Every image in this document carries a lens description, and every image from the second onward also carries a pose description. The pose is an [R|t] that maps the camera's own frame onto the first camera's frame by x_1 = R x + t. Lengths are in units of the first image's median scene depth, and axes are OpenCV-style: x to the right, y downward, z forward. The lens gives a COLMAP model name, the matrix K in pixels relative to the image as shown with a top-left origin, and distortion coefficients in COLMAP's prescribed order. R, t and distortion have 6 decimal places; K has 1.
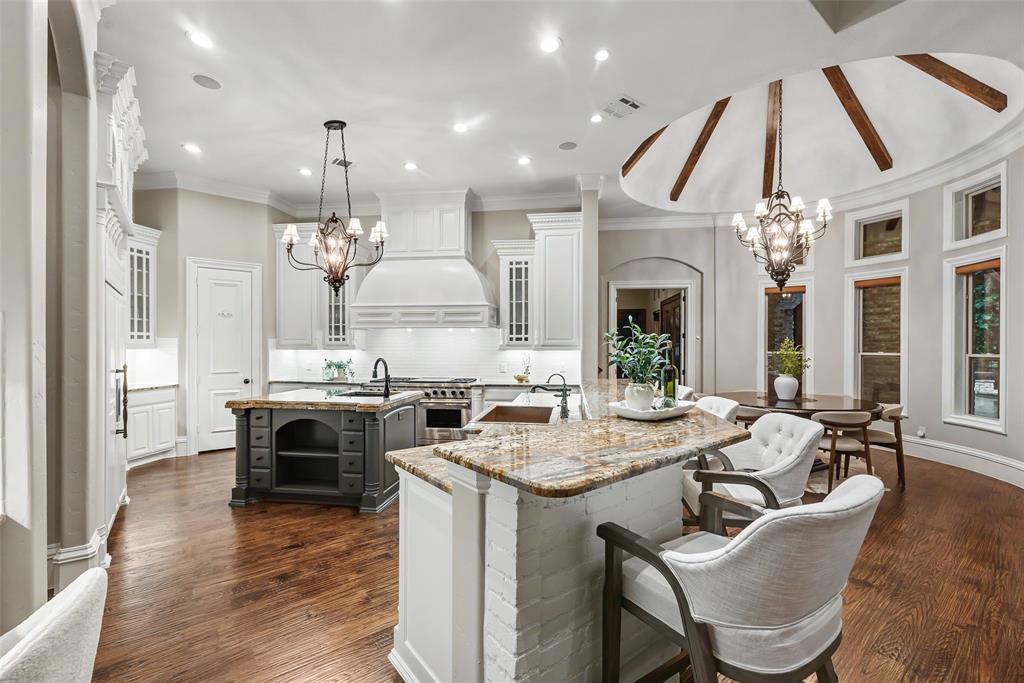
lens RADIAL K [[437.9, 0, 512.4], [0, 437.9, 356.6], [0, 0, 1]] dist [-0.004203, 0.001006]
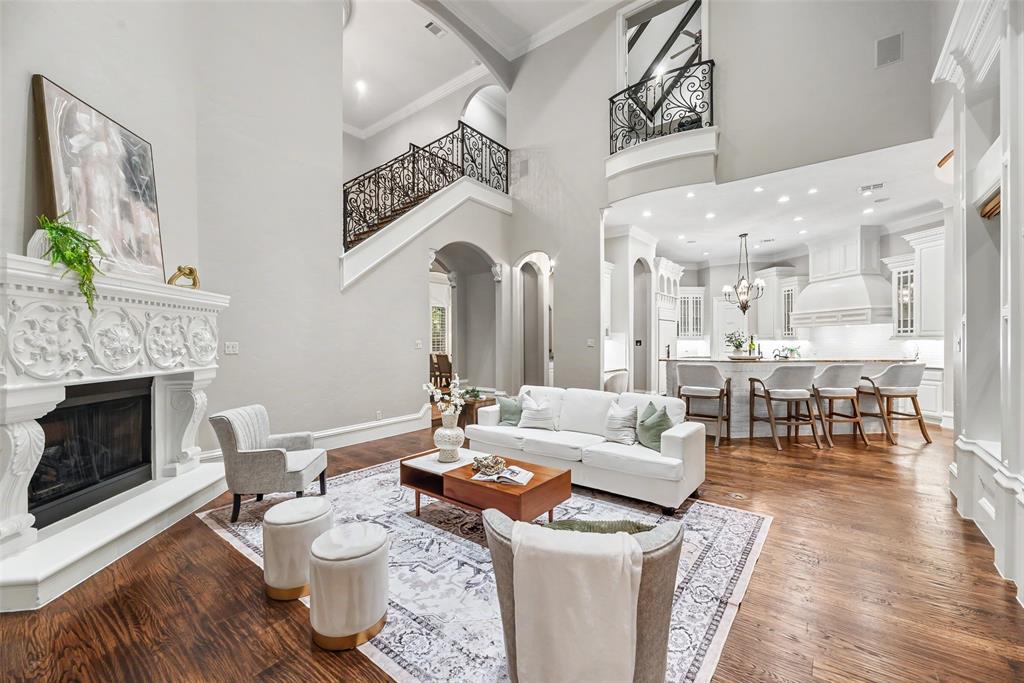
lens RADIAL K [[413.9, 0, 510.7], [0, 413.9, 346.4], [0, 0, 1]] dist [-0.003173, 0.001054]
pose [[0.237576, 0.010056, -0.971317, 0.938308], [-0.015599, 0.999857, 0.006536, 0.014745], [0.971244, 0.013599, 0.237699, -0.422636]]
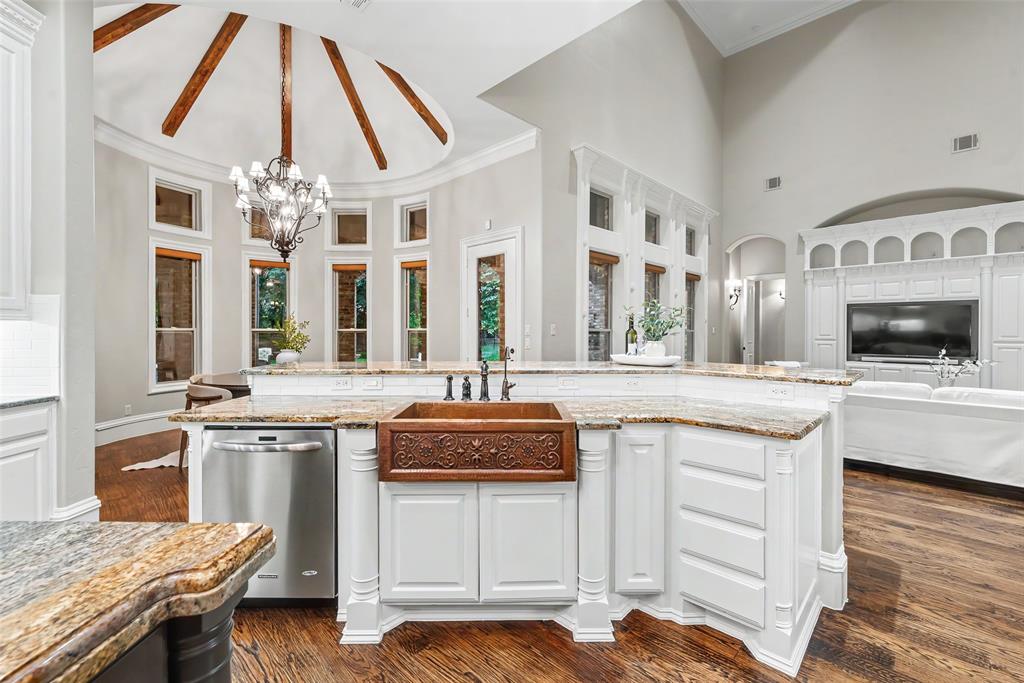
lens RADIAL K [[437.9, 0, 512.1], [0, 437.9, 337.5], [0, 0, 1]] dist [-0.004203, 0.001006]
pose [[-0.132131, -0.016564, 0.991094, -0.343134], [0.017807, 0.999659, 0.019081, 0.003061], [-0.991072, 0.020170, -0.131791, 0.560138]]
